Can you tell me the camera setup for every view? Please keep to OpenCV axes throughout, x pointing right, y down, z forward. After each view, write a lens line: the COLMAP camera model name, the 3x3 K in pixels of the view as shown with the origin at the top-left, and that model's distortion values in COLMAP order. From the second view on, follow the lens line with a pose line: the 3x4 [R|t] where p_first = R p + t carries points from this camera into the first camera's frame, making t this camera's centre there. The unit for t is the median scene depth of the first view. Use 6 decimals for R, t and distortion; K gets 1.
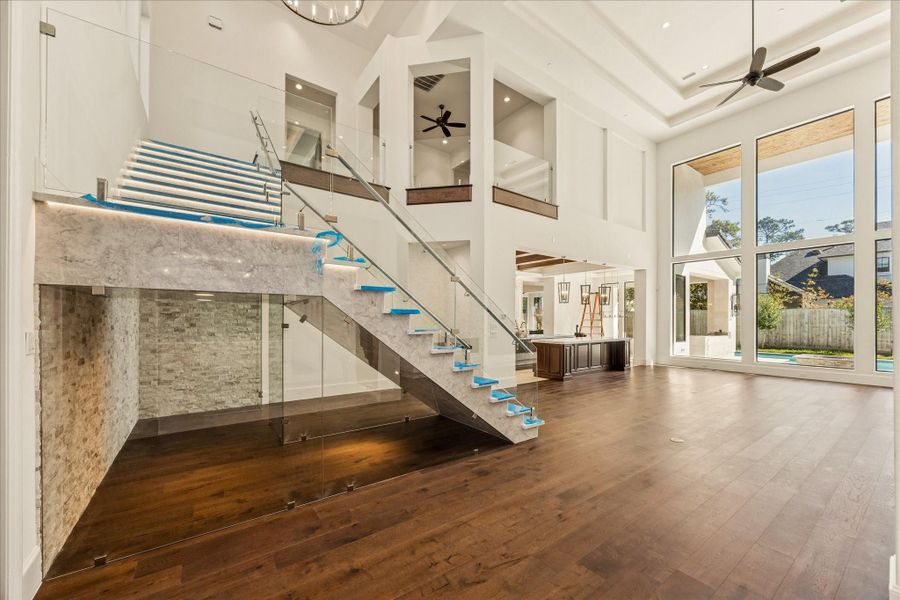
lens RADIAL K [[350.4, 0, 444.3], [0, 350.4, 318.3], [0, 0, 1]] dist [0.000753, 0.000019]
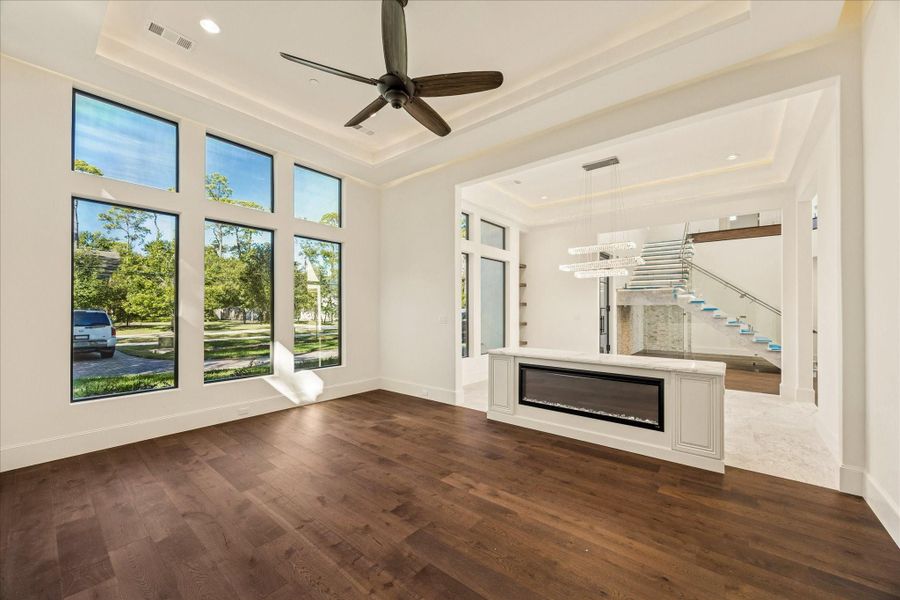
lens RADIAL K [[350.4, 0, 450.2], [0, 350.4, 306.8], [0, 0, 1]] dist [0.000753, 0.000019]
pose [[0.247320, -0.017148, -0.968782, 2.272566], [0.004013, 0.999853, -0.016673, 0.001287], [0.968925, 0.000236, 0.247353, -1.865906]]
